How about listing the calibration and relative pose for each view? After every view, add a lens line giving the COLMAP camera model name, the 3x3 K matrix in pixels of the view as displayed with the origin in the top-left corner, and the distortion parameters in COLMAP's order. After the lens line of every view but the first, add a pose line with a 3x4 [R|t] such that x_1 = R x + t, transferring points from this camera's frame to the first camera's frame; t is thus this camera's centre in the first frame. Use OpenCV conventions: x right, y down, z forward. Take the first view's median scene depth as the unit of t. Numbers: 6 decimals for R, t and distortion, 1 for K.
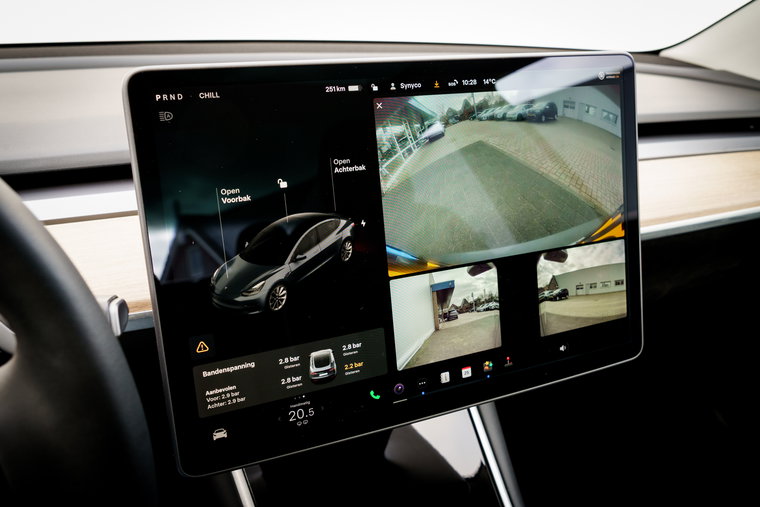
lens RADIAL K [[678.6, 0, 380.4], [0, 678.6, 253.0], [0, 0, 1]] dist [0.002304, 0.025212]
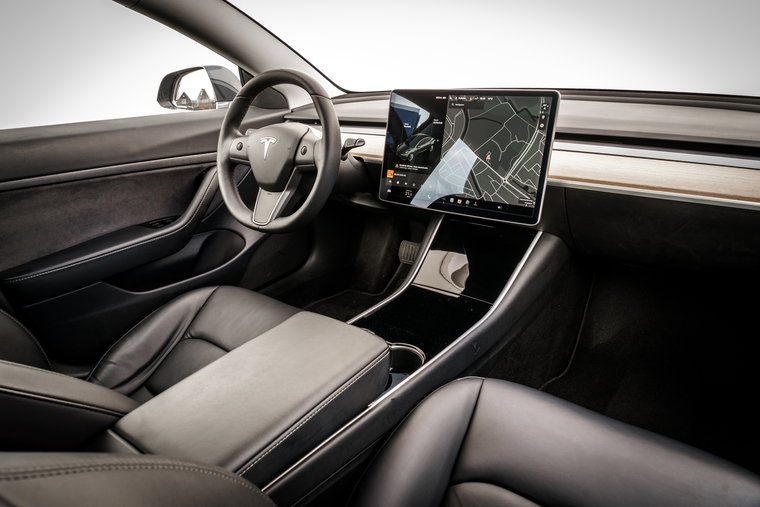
lens RADIAL K [[523.1, 0, 379.5], [0, 523.1, 252.4], [0, 0, 1]] dist [-0.003576, -0.002474]
pose [[0.454508, 0.281879, -0.844965, 2.070008], [-0.291025, 0.943542, 0.158221, 0.142625], [0.841859, 0.173993, 0.510881, -0.387746]]
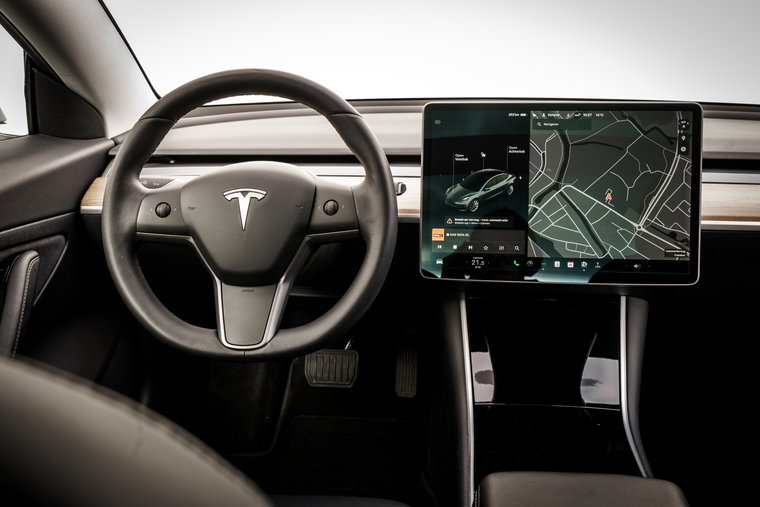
lens RADIAL K [[889.2, 0, 381.5], [0, 889.2, 253.5], [0, 0, 1]] dist [0.005537, 0.000000]
pose [[0.848745, 0.105365, -0.518199, 1.062211], [-0.175420, 0.980558, -0.087939, 0.504253], [0.498858, 0.165540, 0.850727, -1.517522]]
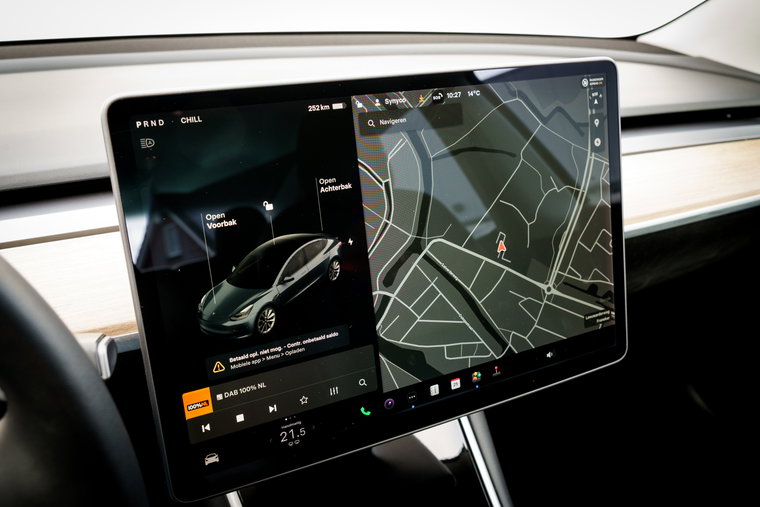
lens RADIAL K [[678.6, 0, 379.7], [0, 678.6, 251.7], [0, 0, 1]] dist [0.002304, 0.025212]
pose [[0.999299, -0.021691, 0.030519, -0.013254], [0.020610, 0.999164, 0.035316, -0.063657], [-0.031259, -0.034662, 0.998910, 0.006884]]
